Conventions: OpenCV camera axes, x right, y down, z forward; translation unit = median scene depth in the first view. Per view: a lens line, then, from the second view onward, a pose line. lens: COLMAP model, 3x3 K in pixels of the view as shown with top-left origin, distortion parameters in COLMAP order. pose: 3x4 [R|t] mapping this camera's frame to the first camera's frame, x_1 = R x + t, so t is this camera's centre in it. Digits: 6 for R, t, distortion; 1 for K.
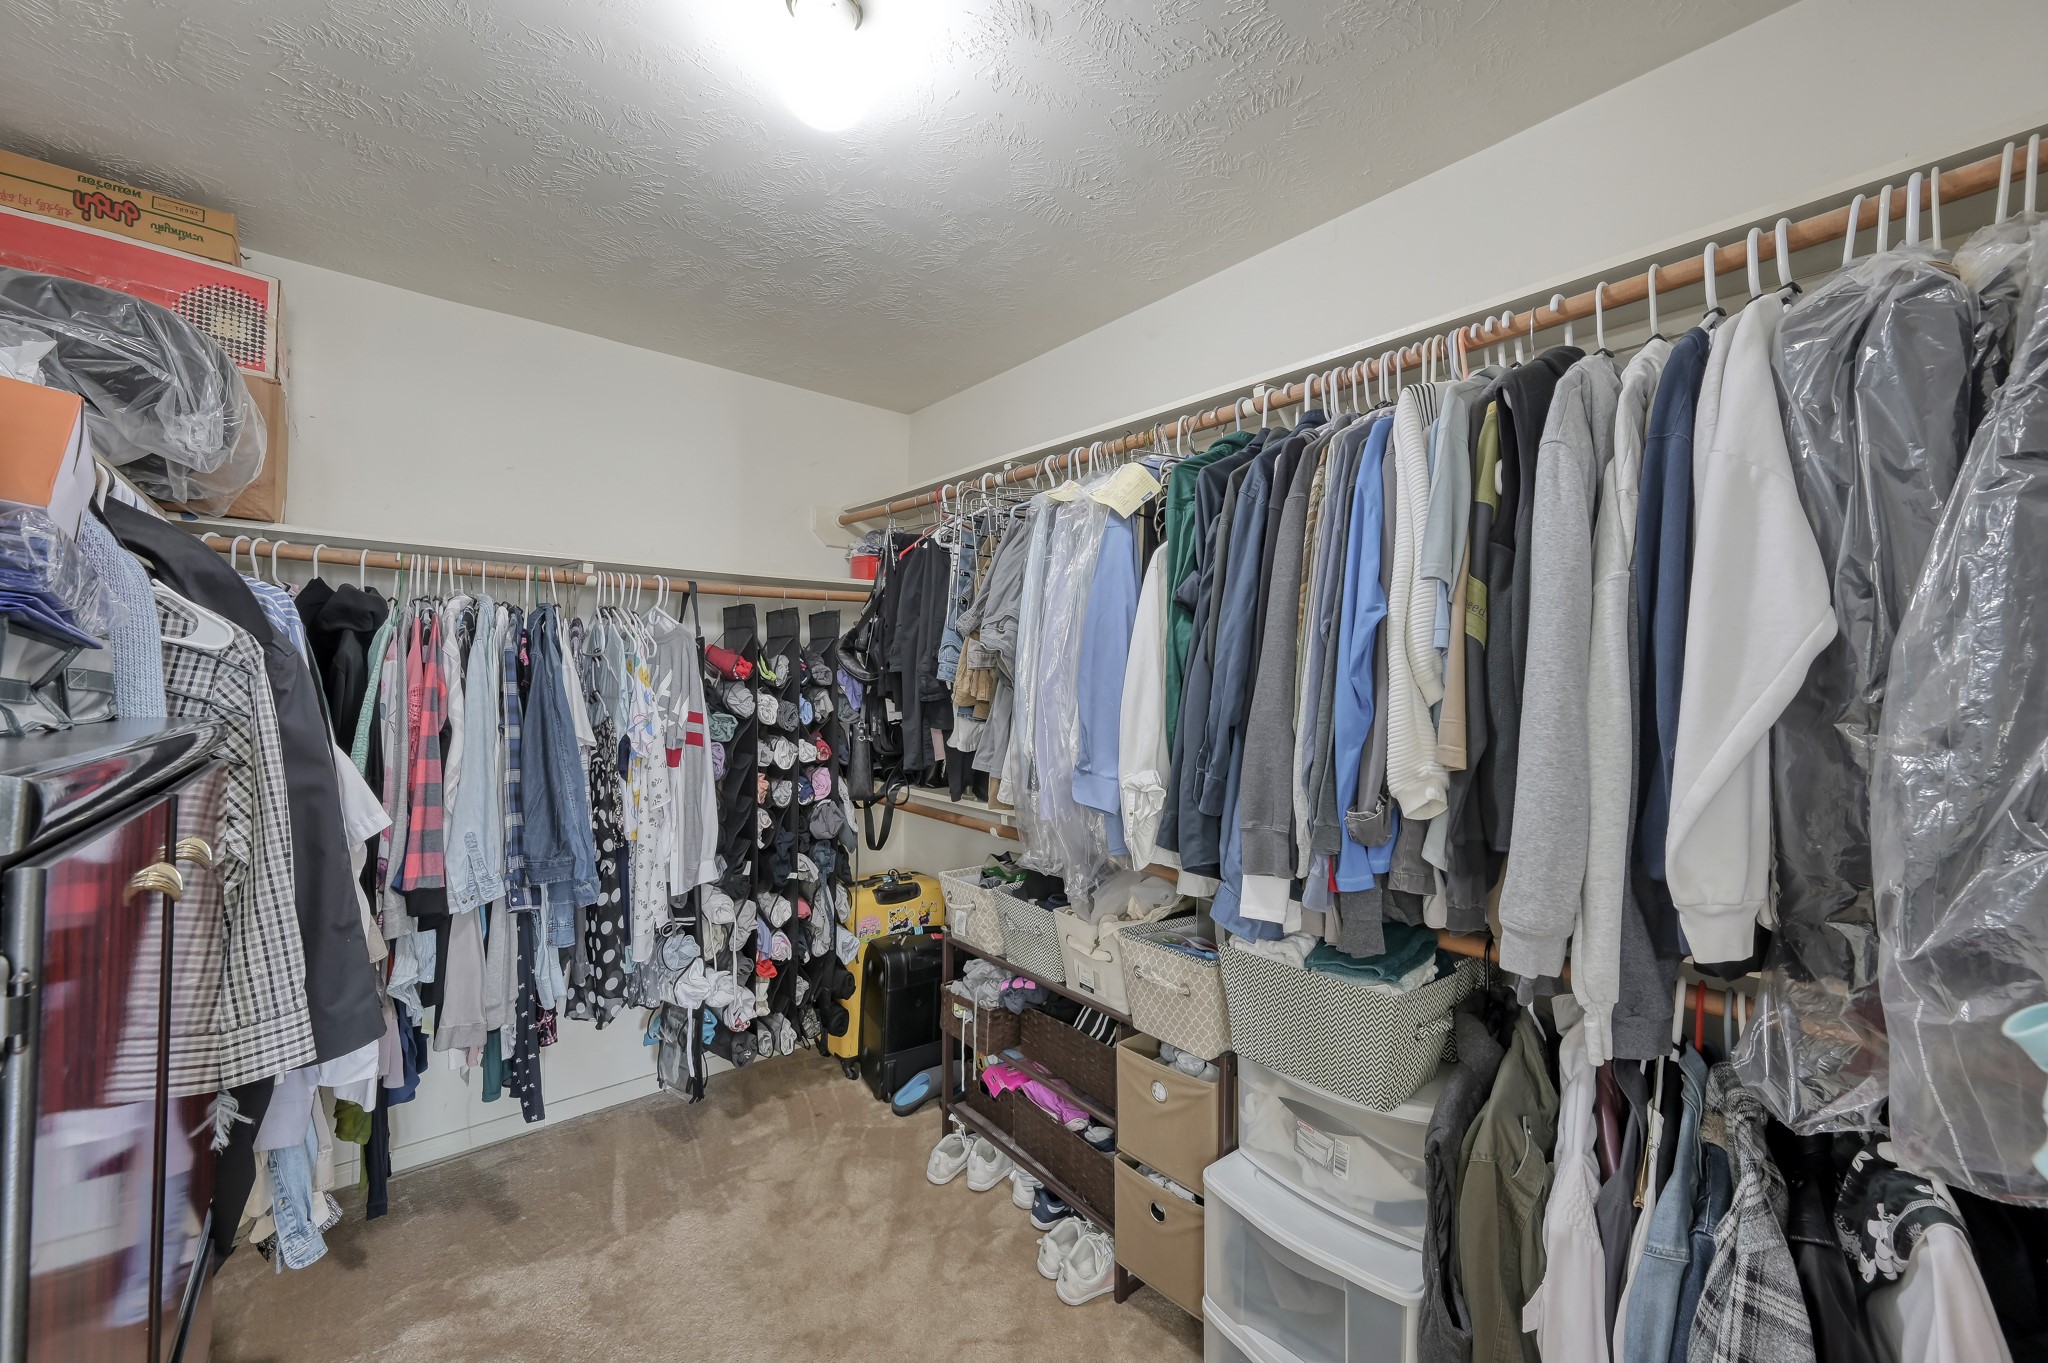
lens RADIAL K [[802.9, 0, 1021.3], [0, 802.9, 680.0], [0, 0, 1]] dist [-0.000874, 0.000304]
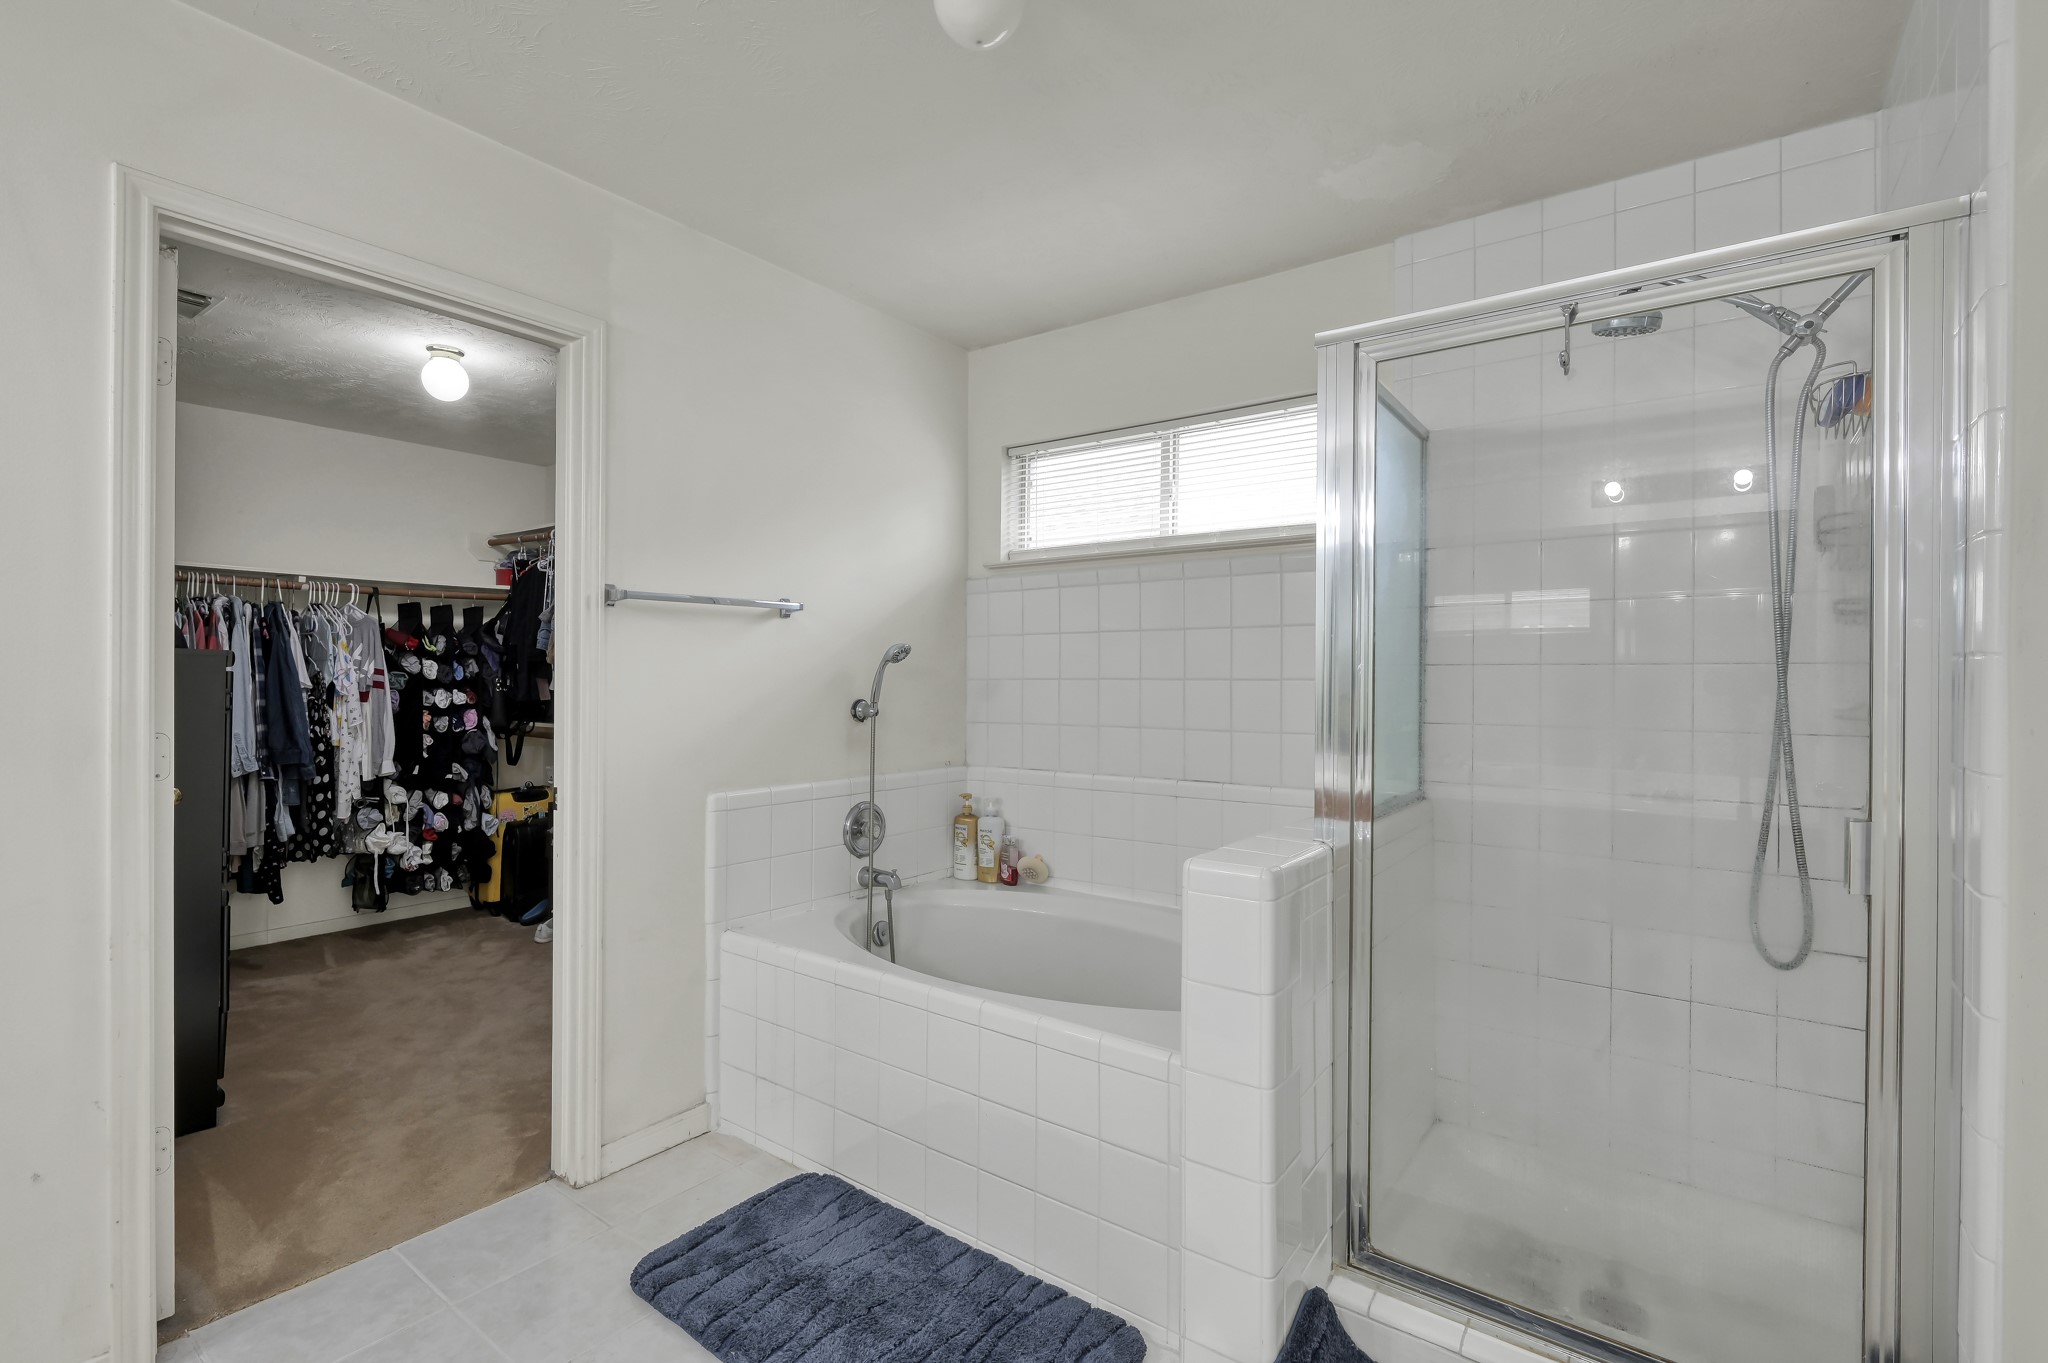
lens RADIAL K [[949.3, 0, 1019.7], [0, 949.3, 678.0], [0, 0, 1]] dist [0.001572, 0.001256]
pose [[0.975769, -0.007609, 0.218671, 0.423042], [0.008212, 0.999965, -0.001846, 0.069560], [-0.218649, 0.003597, 0.975797, -1.118199]]
